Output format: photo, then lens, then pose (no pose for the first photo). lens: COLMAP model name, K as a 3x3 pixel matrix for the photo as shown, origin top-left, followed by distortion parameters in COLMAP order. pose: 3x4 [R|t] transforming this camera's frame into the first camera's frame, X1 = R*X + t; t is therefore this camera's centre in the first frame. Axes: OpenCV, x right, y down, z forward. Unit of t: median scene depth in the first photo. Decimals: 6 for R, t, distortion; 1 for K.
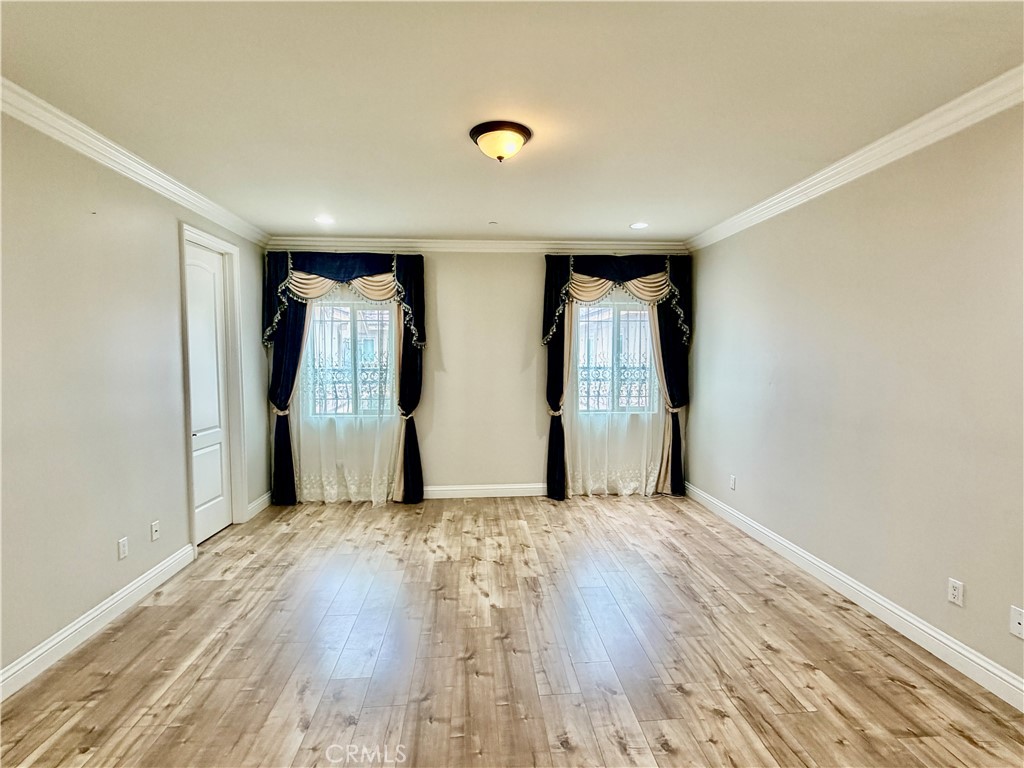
lens RADIAL K [[507.7, 0, 508.0], [0, 507.7, 388.6], [0, 0, 1]] dist [0.001185, -0.000042]
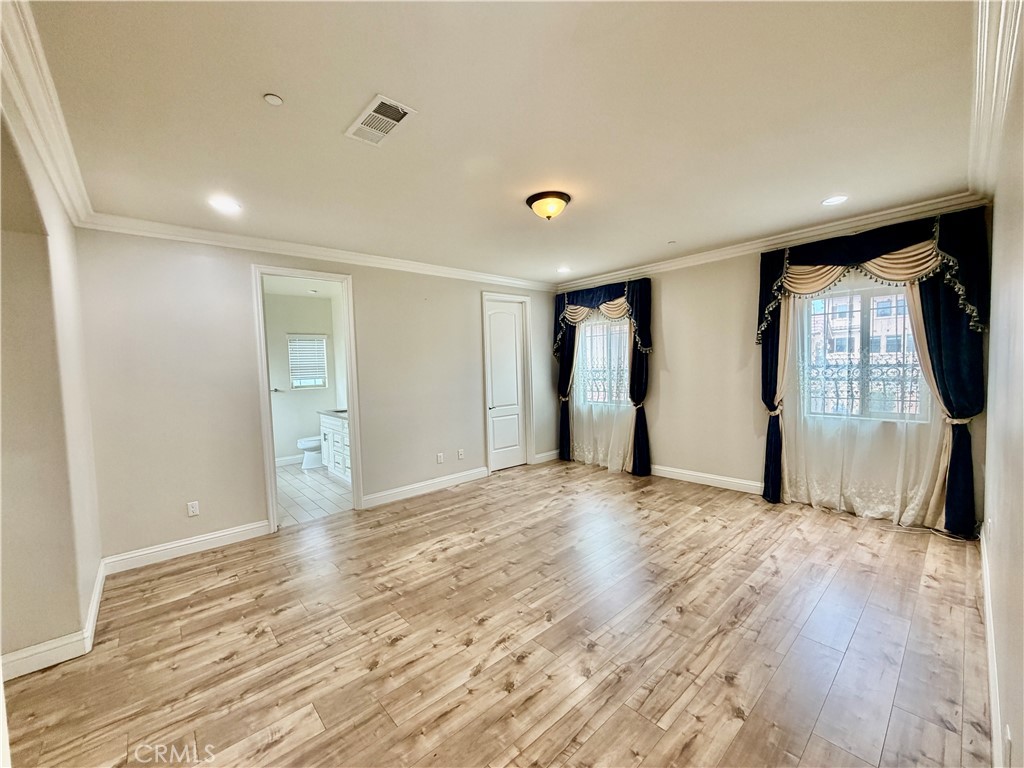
lens RADIAL K [[407.5, 0, 508.8], [0, 407.5, 384.8], [0, 0, 1]] dist [-0.000056, 0.000409]
pose [[0.607323, 0.019912, -0.794205, 0.433690], [-0.020639, 0.999744, 0.009283, -0.002885], [0.794187, 0.010754, 0.607578, 0.128945]]
